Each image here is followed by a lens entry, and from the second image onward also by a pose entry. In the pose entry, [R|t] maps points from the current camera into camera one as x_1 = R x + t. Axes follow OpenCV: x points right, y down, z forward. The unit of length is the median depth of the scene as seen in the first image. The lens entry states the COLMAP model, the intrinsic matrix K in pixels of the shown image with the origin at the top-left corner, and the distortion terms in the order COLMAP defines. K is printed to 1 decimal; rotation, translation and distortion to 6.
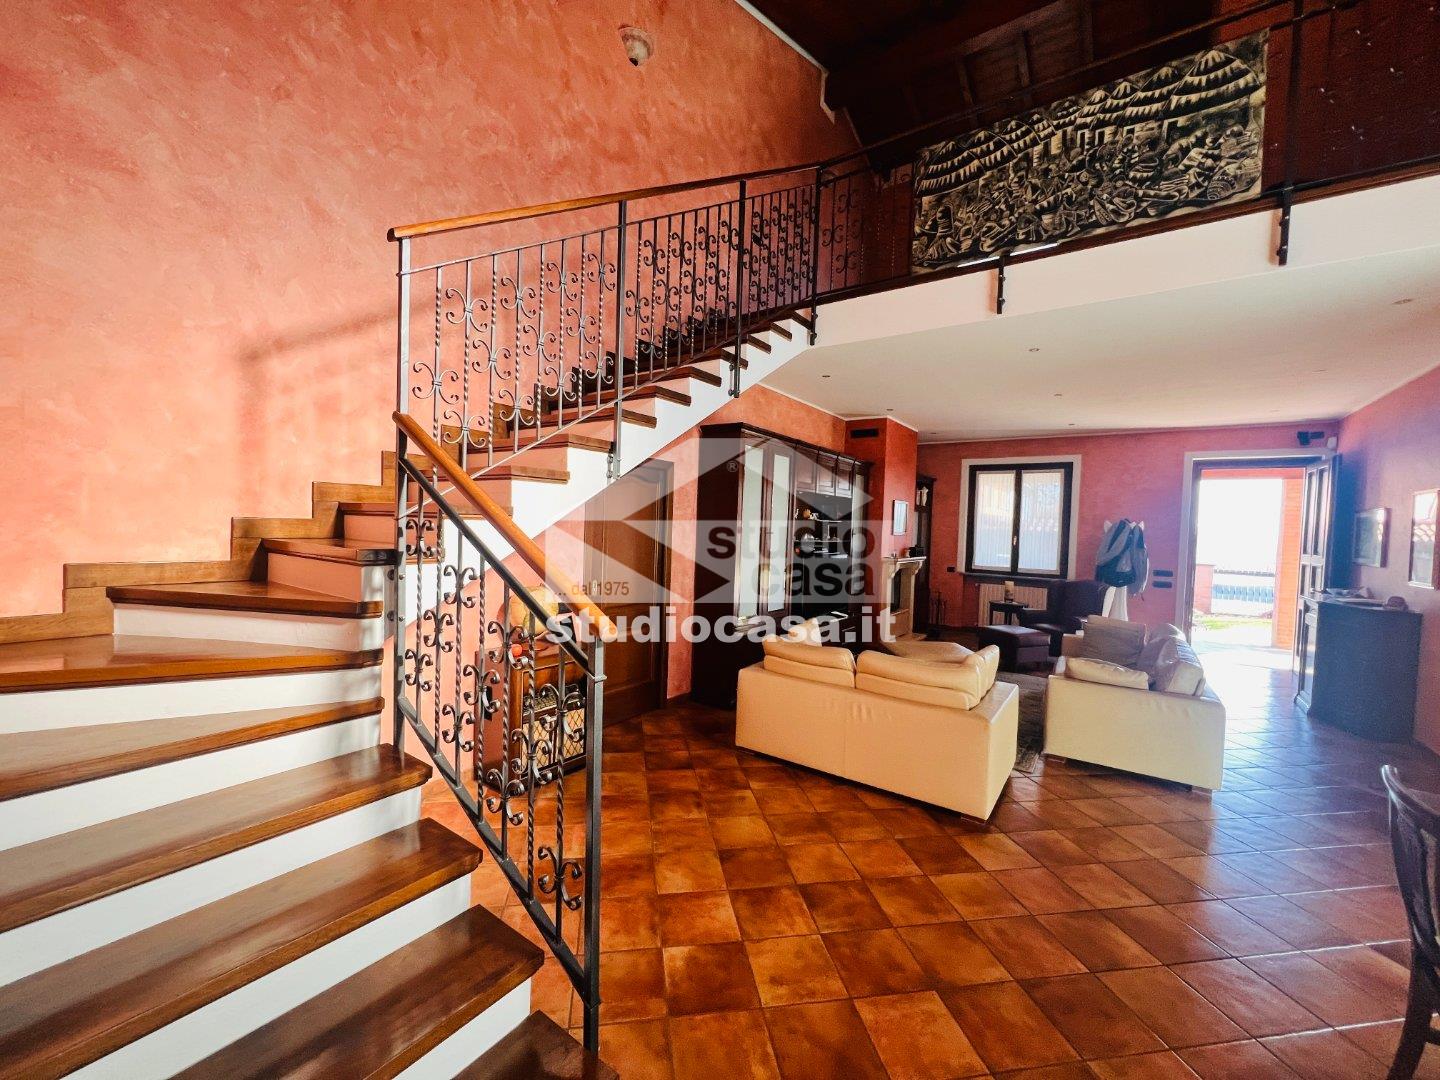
lens RADIAL K [[578.0, 0, 720.0], [0, 578.0, 540.0], [0, 0, 1]] dist [0.000599, 0.000611]
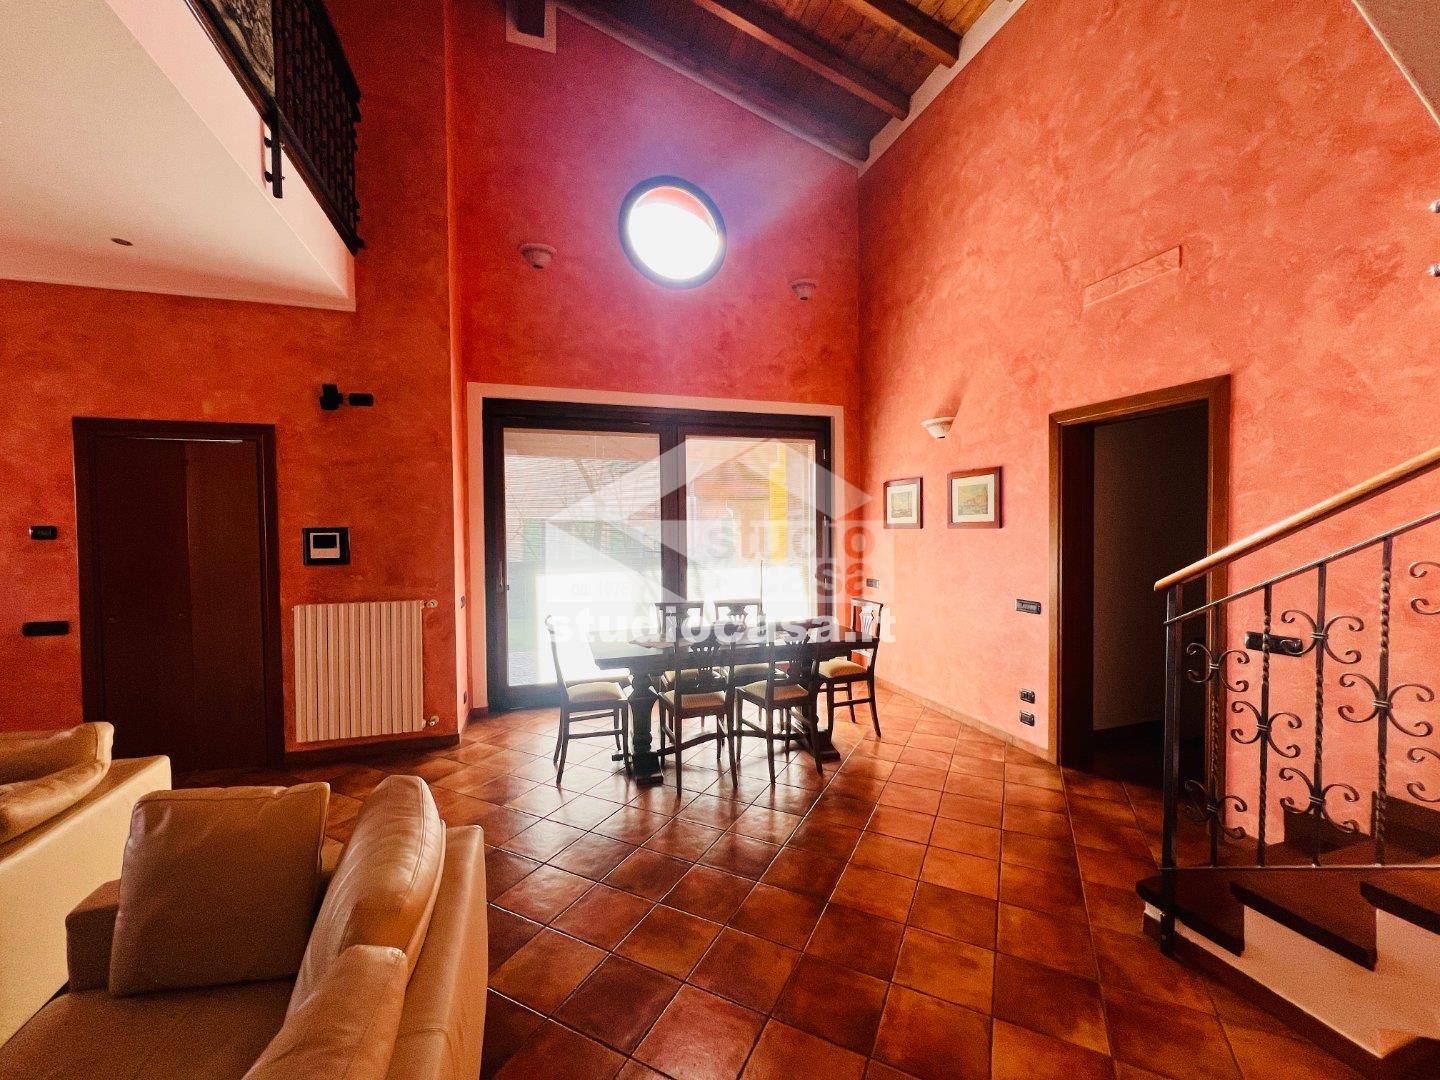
lens RADIAL K [[578.0, 0, 720.0], [0, 578.0, 540.0], [0, 0, 1]] dist [0.000599, 0.000611]
pose [[-0.801506, -0.038547, 0.596743, -0.123856], [0.001096, 0.997824, 0.065927, -0.032522], [-0.597986, 0.053495, -0.799720, 2.016369]]
